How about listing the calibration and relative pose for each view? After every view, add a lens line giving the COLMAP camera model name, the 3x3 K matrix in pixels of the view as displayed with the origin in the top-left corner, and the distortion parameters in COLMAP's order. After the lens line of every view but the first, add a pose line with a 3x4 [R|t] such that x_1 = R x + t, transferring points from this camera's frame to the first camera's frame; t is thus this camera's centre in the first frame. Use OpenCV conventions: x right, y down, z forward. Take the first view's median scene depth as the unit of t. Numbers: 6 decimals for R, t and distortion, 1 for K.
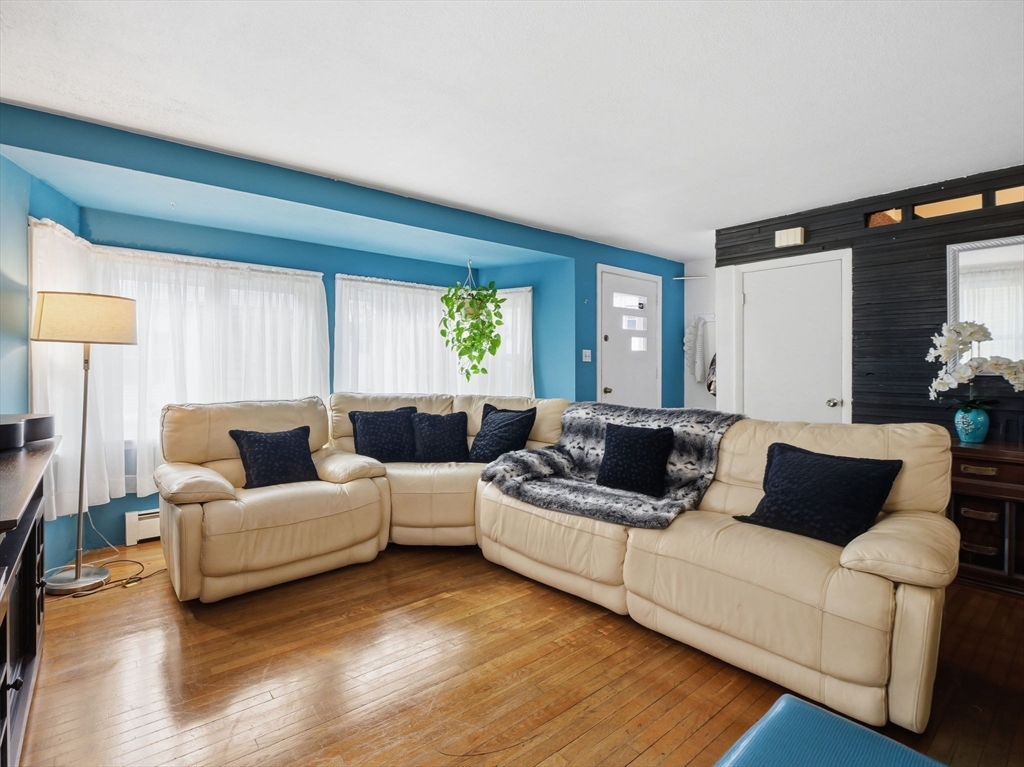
lens RADIAL K [[502.7, 0, 519.9], [0, 502.7, 374.7], [0, 0, 1]] dist [-0.015284, -0.000658]
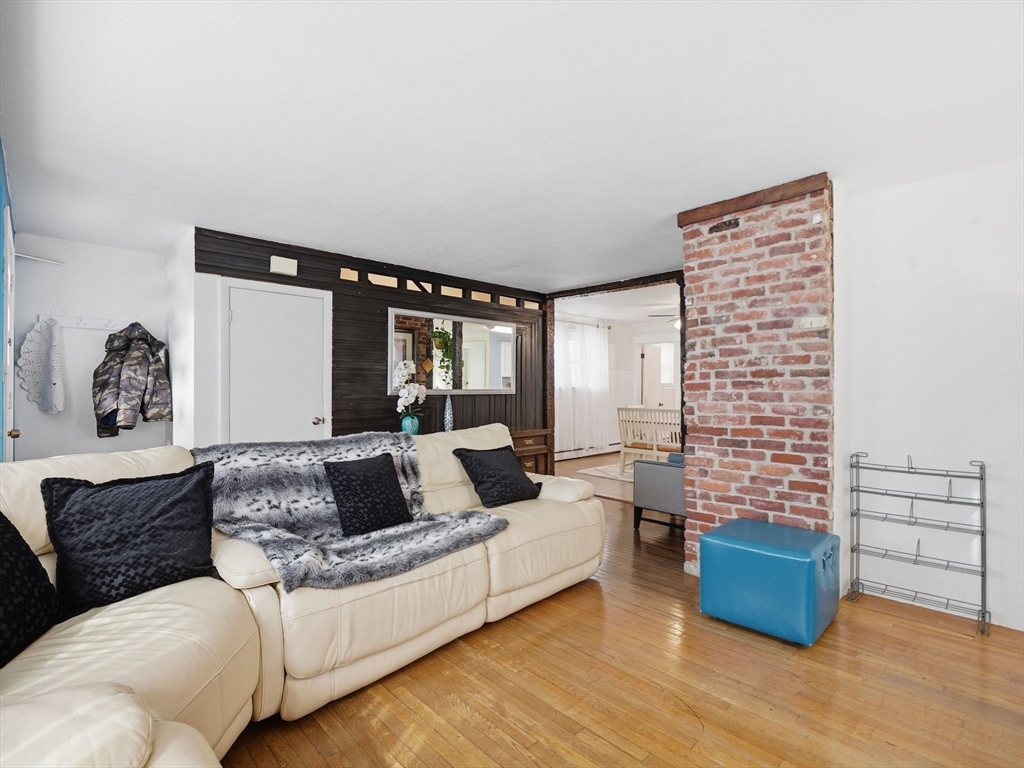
lens RADIAL K [[496.4, 0, 507.3], [0, 496.4, 376.8], [0, 0, 1]] dist [-0.016708, -0.000946]
pose [[-0.054321, 0.017850, 0.998364, -0.605526], [0.014863, 0.999744, -0.017066, -0.022410], [-0.998413, 0.013911, -0.054573, 0.705784]]
